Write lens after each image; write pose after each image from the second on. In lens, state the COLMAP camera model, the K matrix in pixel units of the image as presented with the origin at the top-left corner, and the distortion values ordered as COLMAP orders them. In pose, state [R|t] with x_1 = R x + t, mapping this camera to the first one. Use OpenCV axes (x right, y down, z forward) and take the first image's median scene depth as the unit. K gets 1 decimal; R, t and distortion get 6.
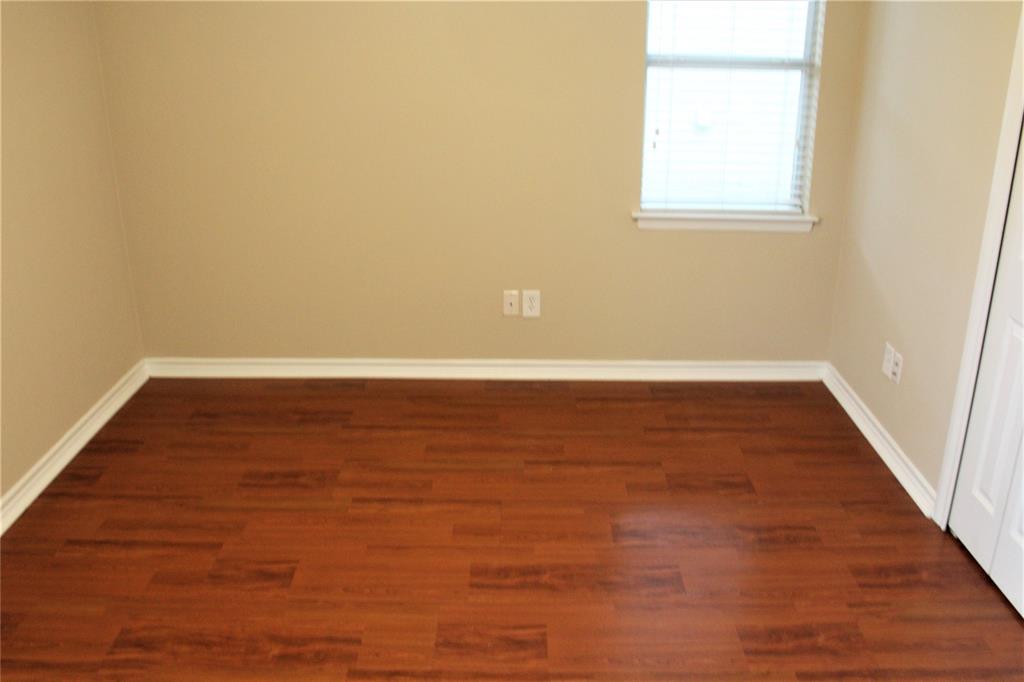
lens RADIAL K [[926.5, 0, 512.0], [0, 926.5, 341.0], [0, 0, 1]] dist [-0.144461, 0.092758]
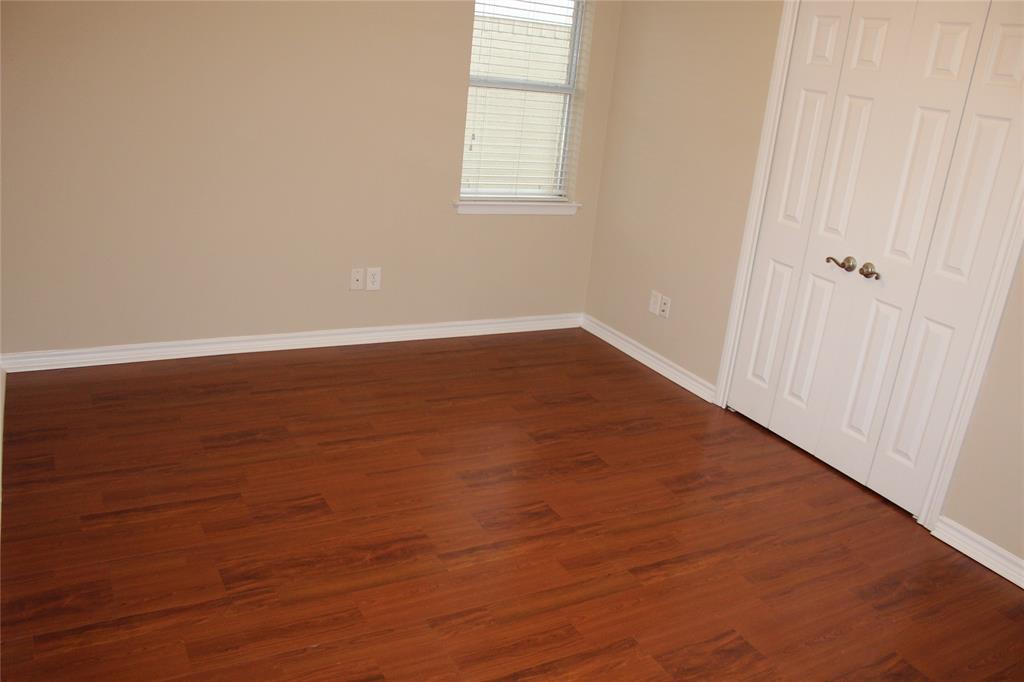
lens RADIAL K [[852.5, 0, 512.0], [0, 852.5, 341.0], [0, 0, 1]] dist [-0.116257, 0.015115]
pose [[0.873196, -0.079559, 0.480832, -0.425765], [0.077853, 0.996687, 0.023530, 0.033020], [-0.481111, 0.016888, 0.876497, -0.052974]]
